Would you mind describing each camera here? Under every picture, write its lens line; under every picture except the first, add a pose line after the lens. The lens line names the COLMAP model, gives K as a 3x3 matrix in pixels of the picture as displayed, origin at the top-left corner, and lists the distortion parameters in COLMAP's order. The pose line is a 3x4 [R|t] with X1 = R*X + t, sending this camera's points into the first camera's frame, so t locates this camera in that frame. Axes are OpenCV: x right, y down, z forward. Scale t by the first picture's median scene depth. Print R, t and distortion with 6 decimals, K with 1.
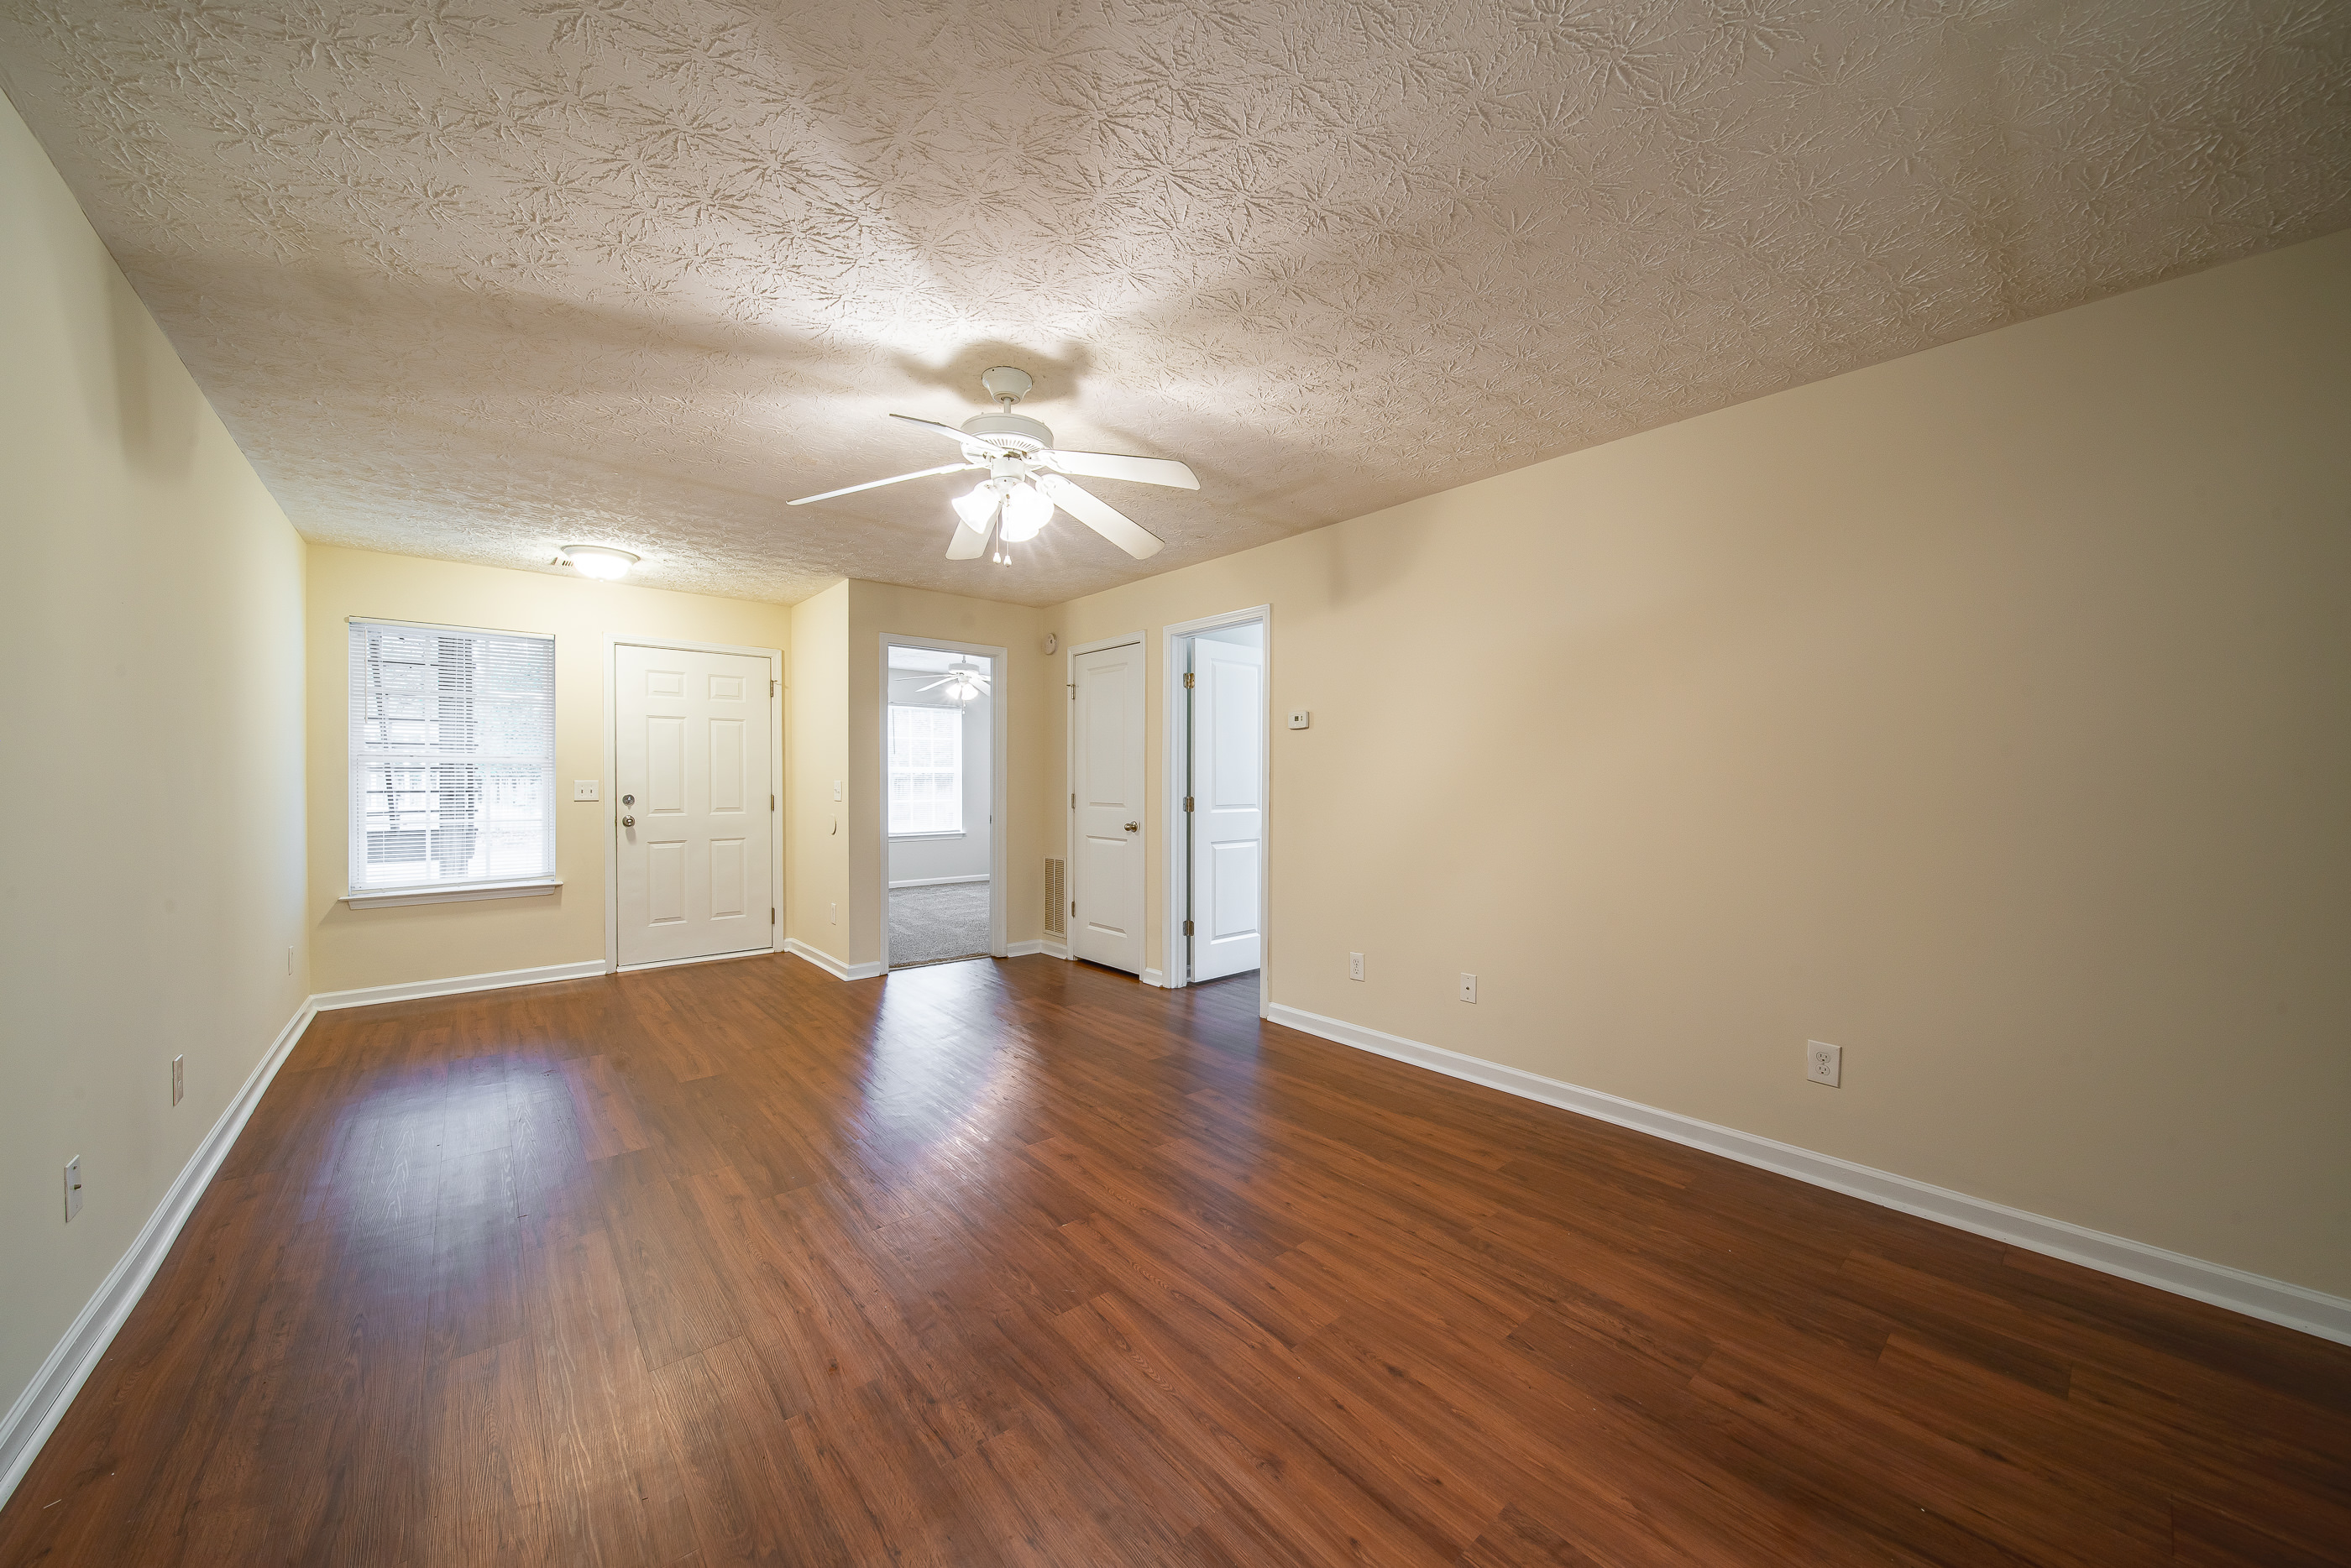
lens RADIAL K [[828.1, 0, 1176.2], [0, 828.1, 789.3], [0, 0, 1]] dist [-0.000257, -0.000067]
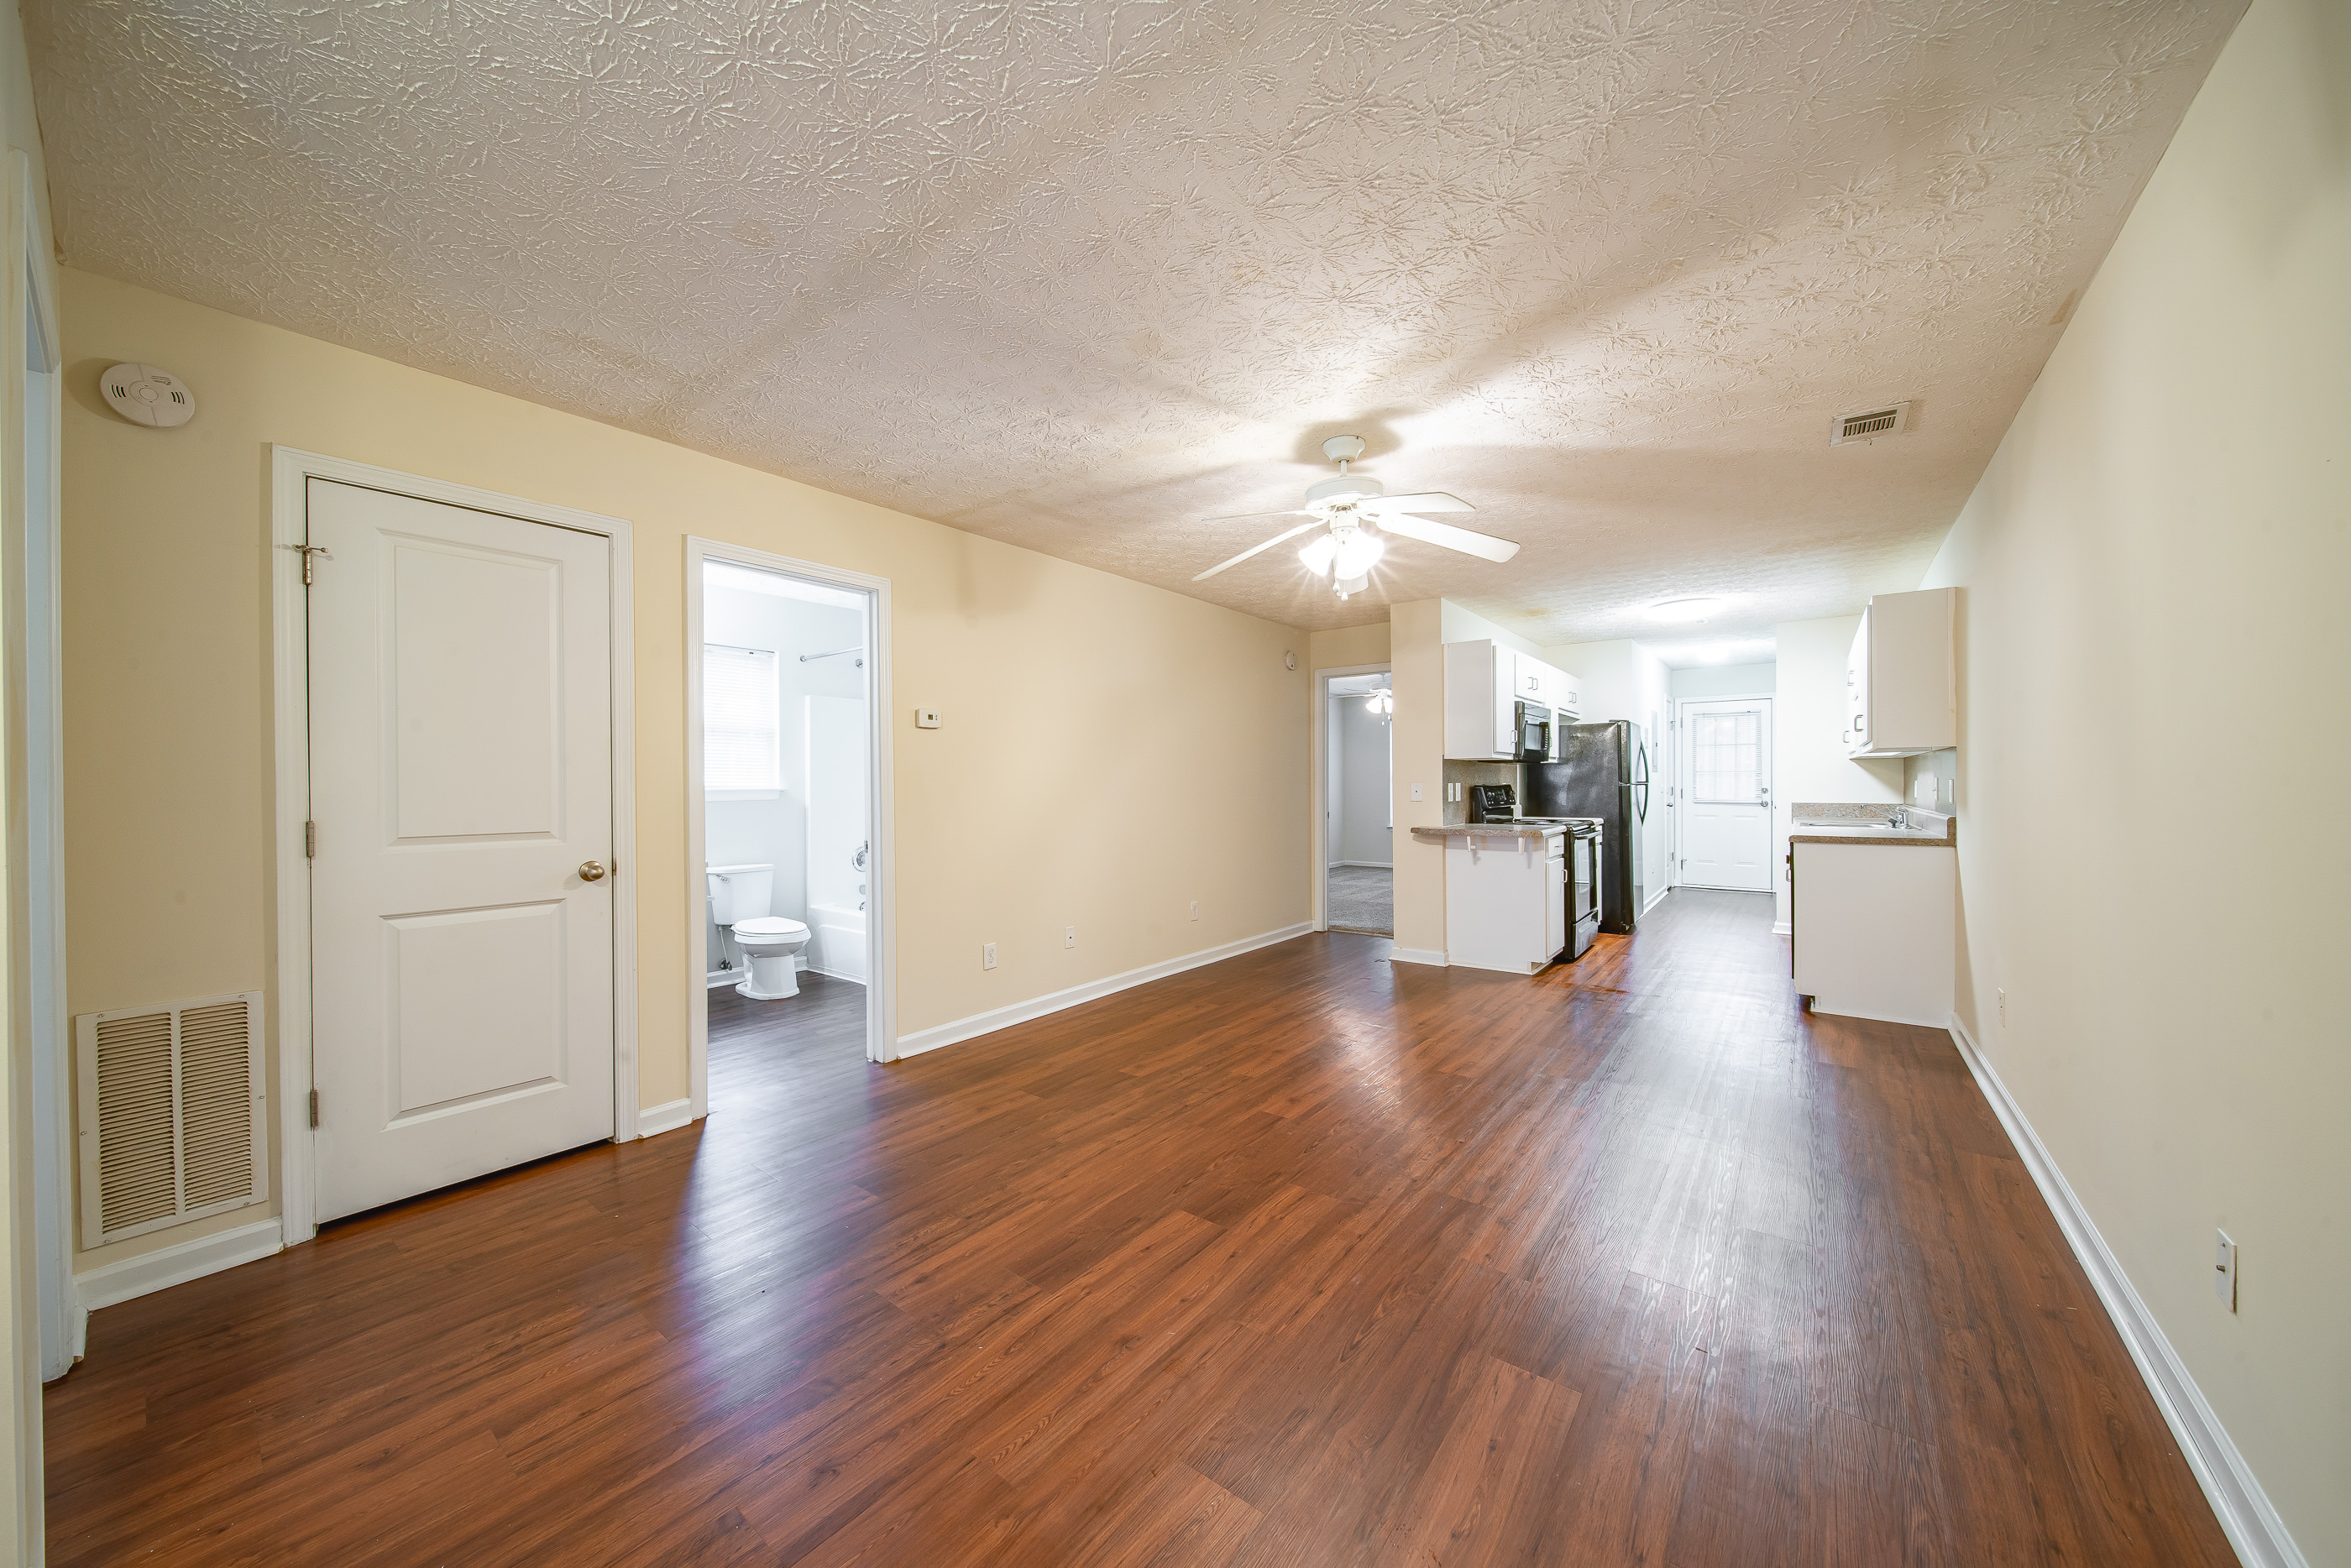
lens RADIAL K [[811.7, 0, 1169.8], [0, 811.7, 786.7], [0, 0, 1]] dist [0.000214, 0.000022]
pose [[-0.196006, -0.005159, 0.980589, -1.242301], [0.017238, 0.999814, 0.008705, -0.014960], [-0.980451, 0.018609, -0.195880, 1.411018]]
